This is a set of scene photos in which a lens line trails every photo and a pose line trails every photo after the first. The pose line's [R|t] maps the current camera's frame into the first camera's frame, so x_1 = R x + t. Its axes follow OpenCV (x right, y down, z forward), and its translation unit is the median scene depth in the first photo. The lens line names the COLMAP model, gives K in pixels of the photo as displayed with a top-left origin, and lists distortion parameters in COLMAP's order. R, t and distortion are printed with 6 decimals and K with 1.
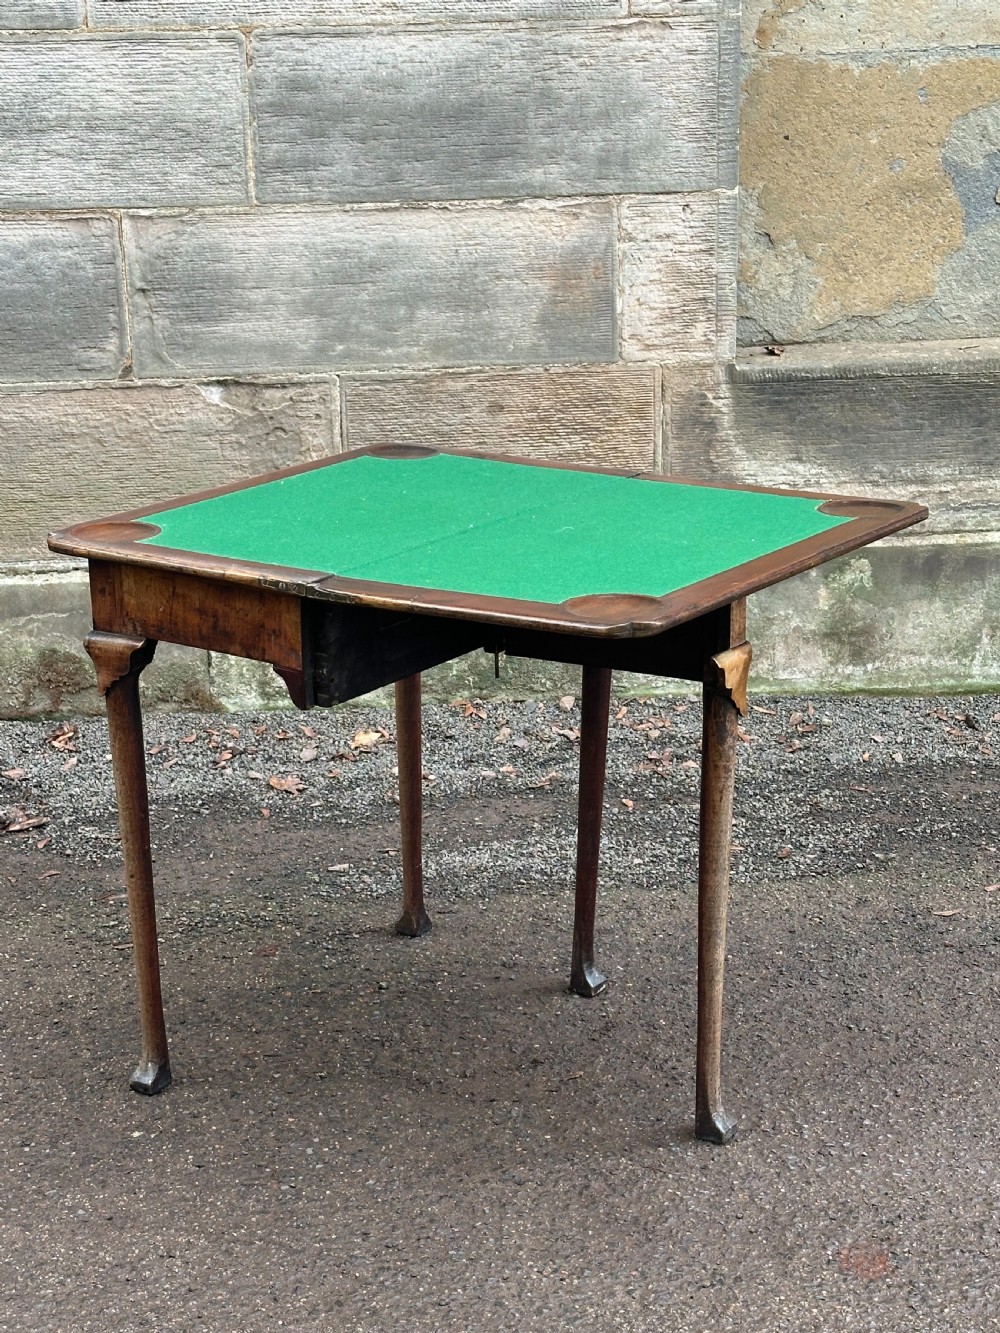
lens RADIAL K [[2132.4, 0, 473.3], [0, 2132.4, 656.2], [0, 0, 1]] dist [0.132451, 0.016945]
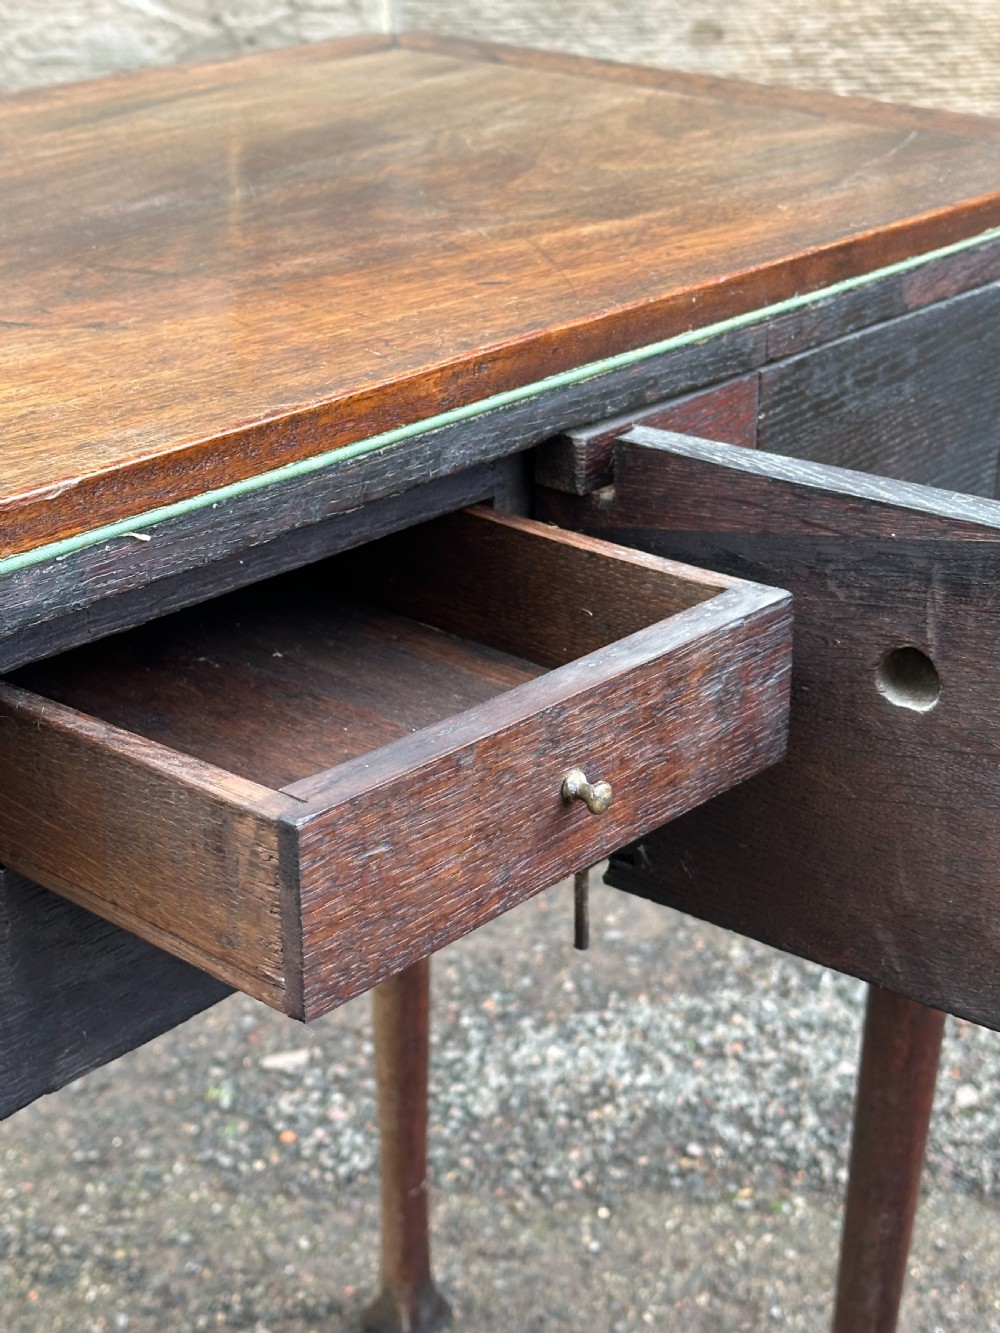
lens RADIAL K [[2256.4, 0, 492.9], [0, 2256.4, 662.2], [0, 0, 1]] dist [0.122948, -0.025812]
pose [[0.994973, 0.053104, -0.084904, 0.013853], [-0.041692, 0.990513, 0.130945, -0.040826], [0.091052, -0.126747, 0.987747, 0.469533]]
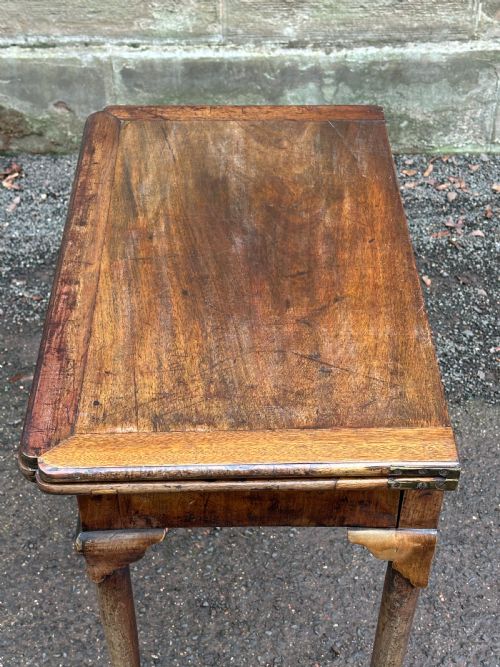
lens RADIAL K [[1086.5, 0, 250.0], [0, 1086.5, 333.5], [0, 0, 1]] dist [0.137952, -0.060545]
pose [[0.996386, 0.059783, -0.060344, 0.006457], [-0.030981, 0.917231, 0.397150, -0.152037], [0.079093, -0.393845, 0.915768, 0.343522]]
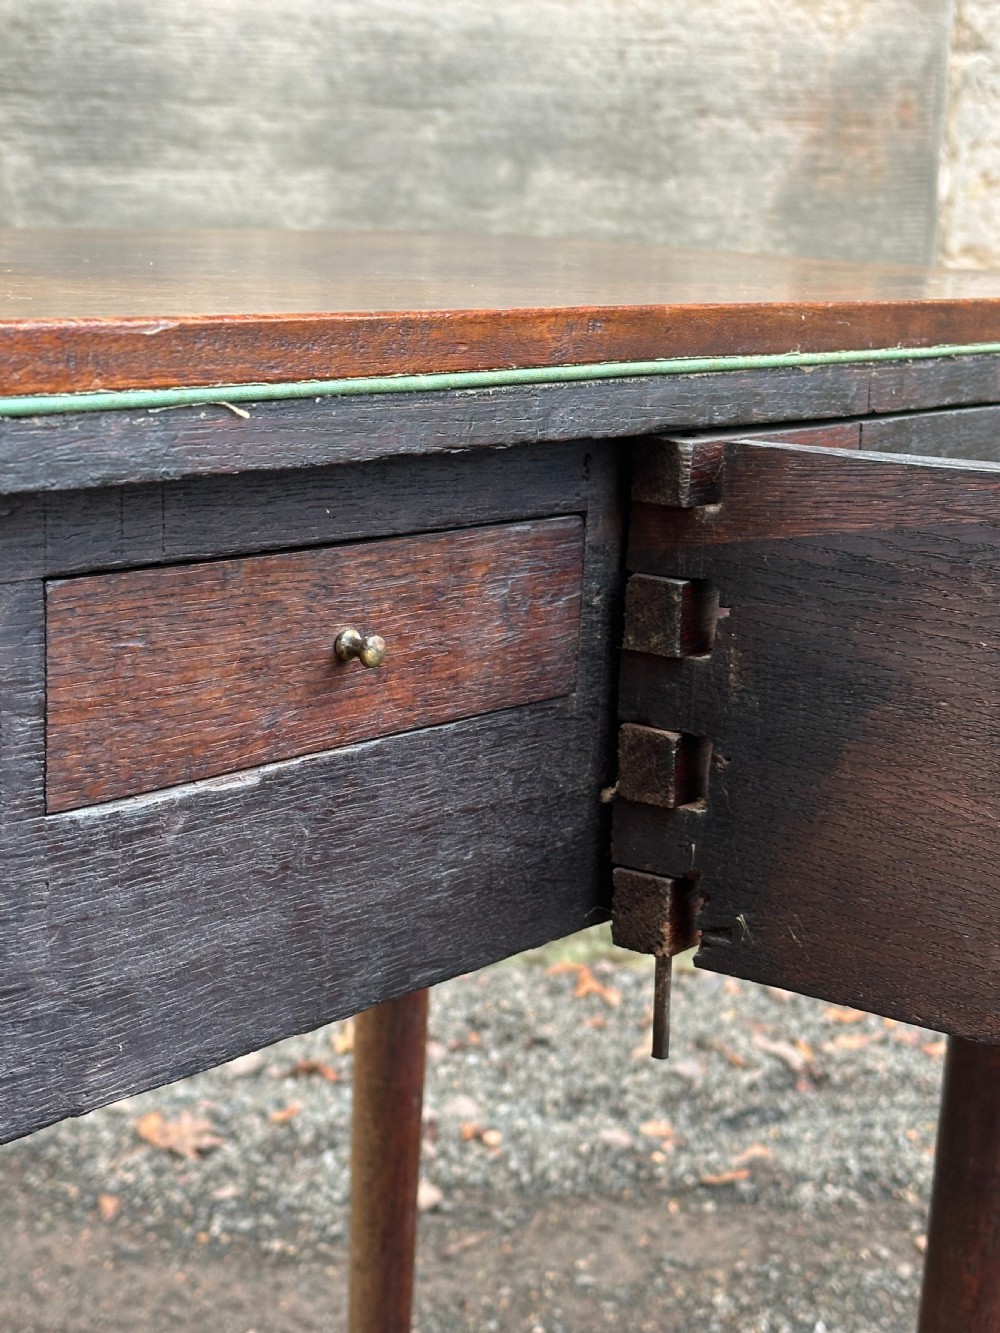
lens RADIAL K [[2258.1, 0, 503.3], [0, 2258.1, 658.8], [0, 0, 1]] dist [0.161393, -0.207351]
pose [[0.996434, 0.065423, -0.053284, 0.002192], [-0.069349, 0.994730, -0.075513, -0.009168], [0.048063, 0.078939, 0.995720, 0.485163]]
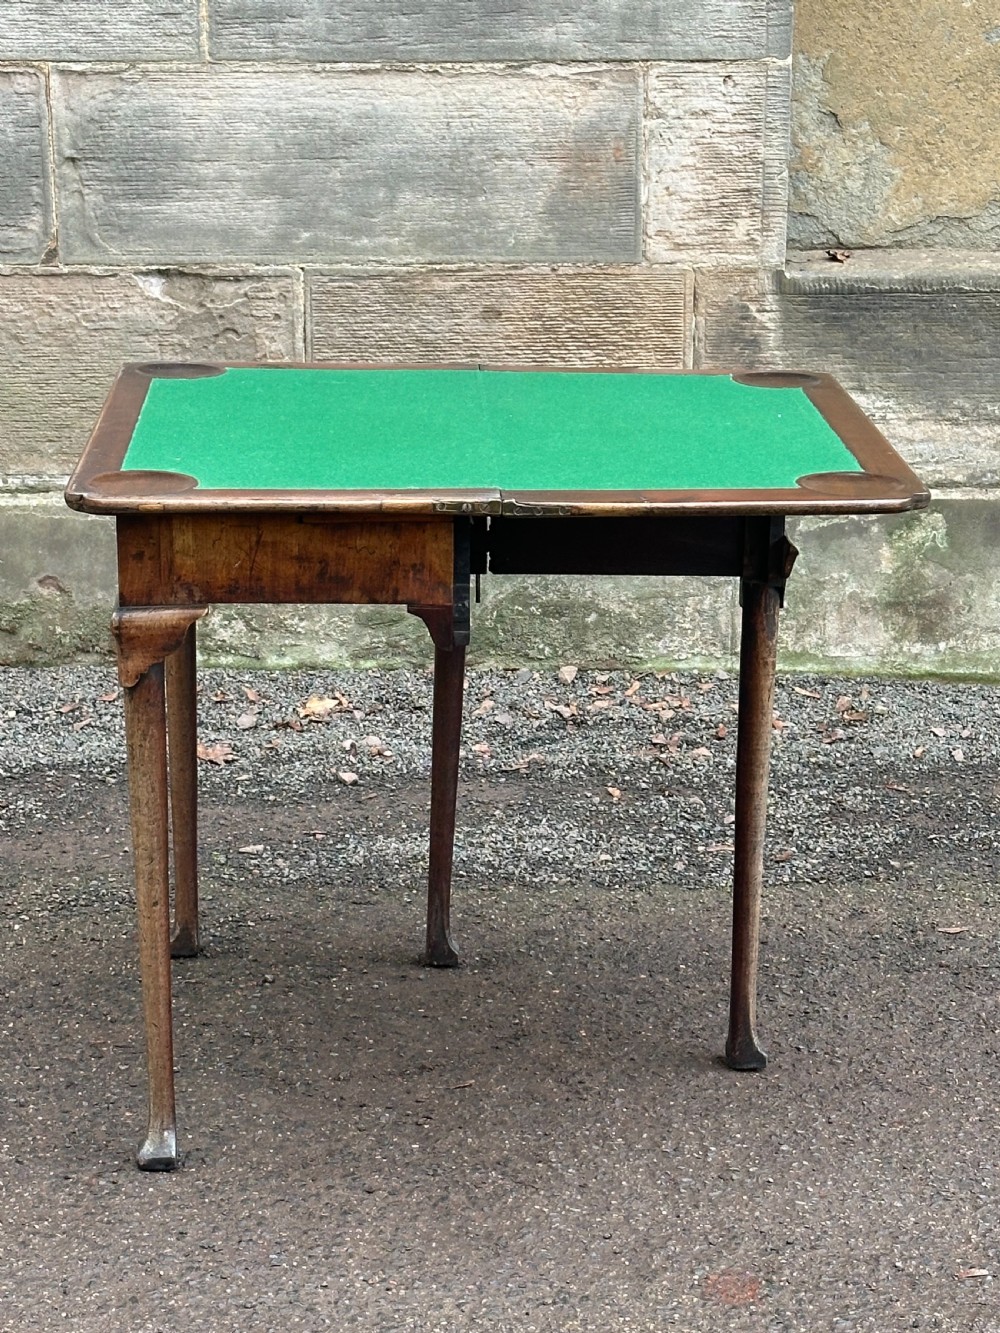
lens RADIAL K [[2816.2, 0, 468.6], [0, 2816.2, 639.6], [0, 0, 1]] dist [0.122320, 0.187846]
pose [[0.997107, 0.040702, -0.064202, 0.078189], [-0.040899, 0.999162, -0.001756, 0.012522], [0.064076, 0.004377, 0.997935, -0.093468]]
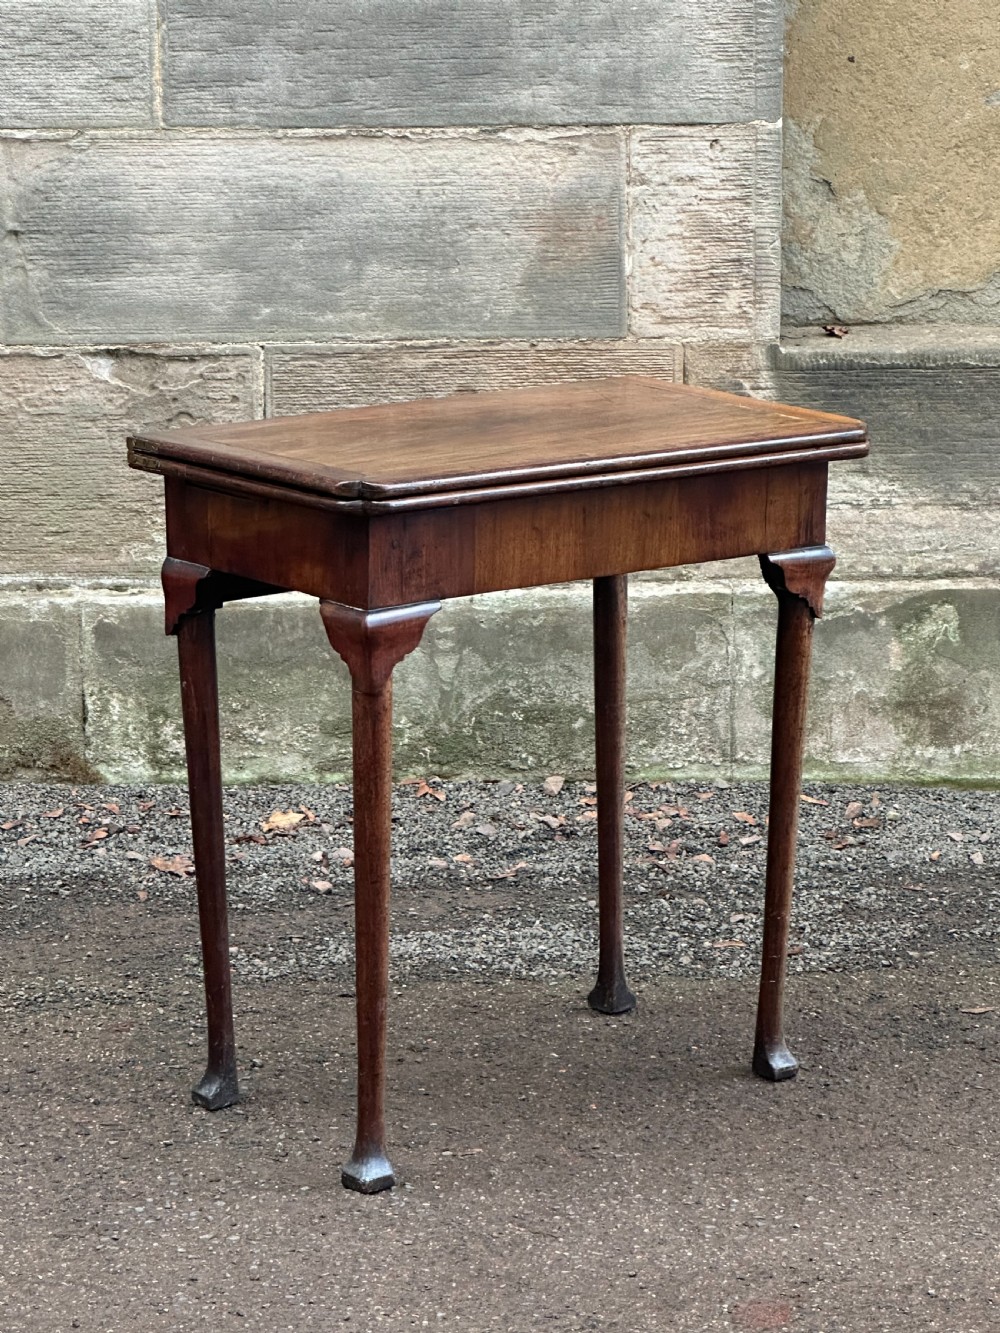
lens RADIAL K [[3426.0, 0, 495.8], [0, 3426.0, 644.4], [0, 0, 1]] dist [-0.408630, 9.467212]
pose [[0.999184, 0.024354, -0.032235, 0.063787], [-0.026815, 0.996573, -0.078251, 0.070526], [0.030219, 0.079052, 0.996412, -0.219167]]
